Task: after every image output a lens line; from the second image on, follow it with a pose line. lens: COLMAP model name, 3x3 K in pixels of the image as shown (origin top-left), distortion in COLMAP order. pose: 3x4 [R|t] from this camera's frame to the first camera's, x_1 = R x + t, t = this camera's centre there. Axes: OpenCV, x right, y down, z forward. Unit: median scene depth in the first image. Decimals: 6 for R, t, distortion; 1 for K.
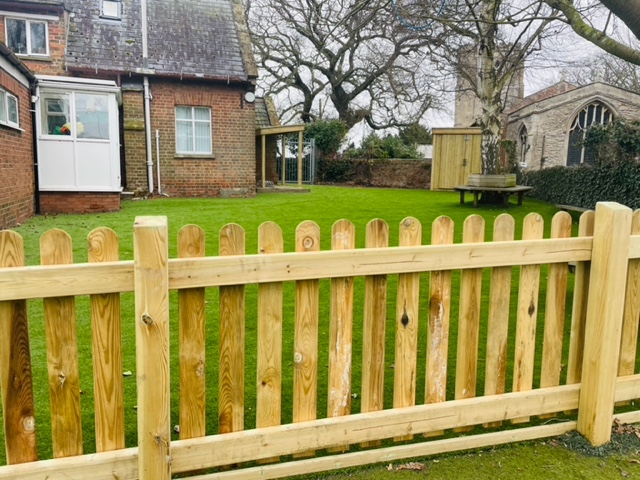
lens RADIAL K [[480.6, 0, 317.8], [0, 480.6, 234.0], [0, 0, 1]] dist [0.048522, -0.010905]
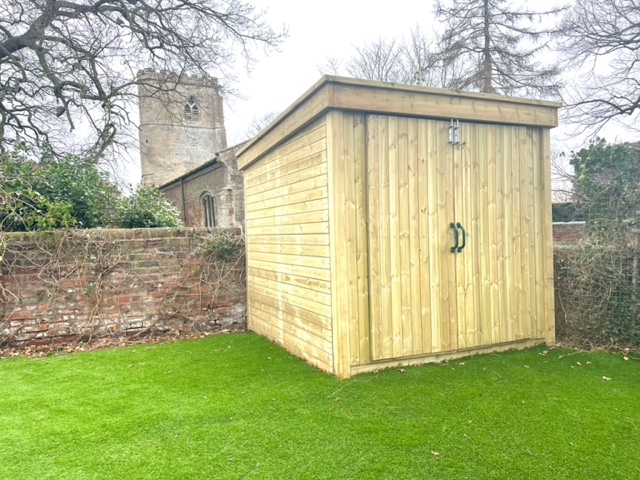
lens RADIAL K [[480.6, 0, 317.8], [0, 480.6, 234.0], [0, 0, 1]] dist [0.048522, -0.010905]
pose [[0.786328, -0.054383, 0.615412, 0.088795], [0.128053, 0.988833, -0.076236, -0.117963], [-0.604393, 0.138752, 0.784510, 0.719327]]
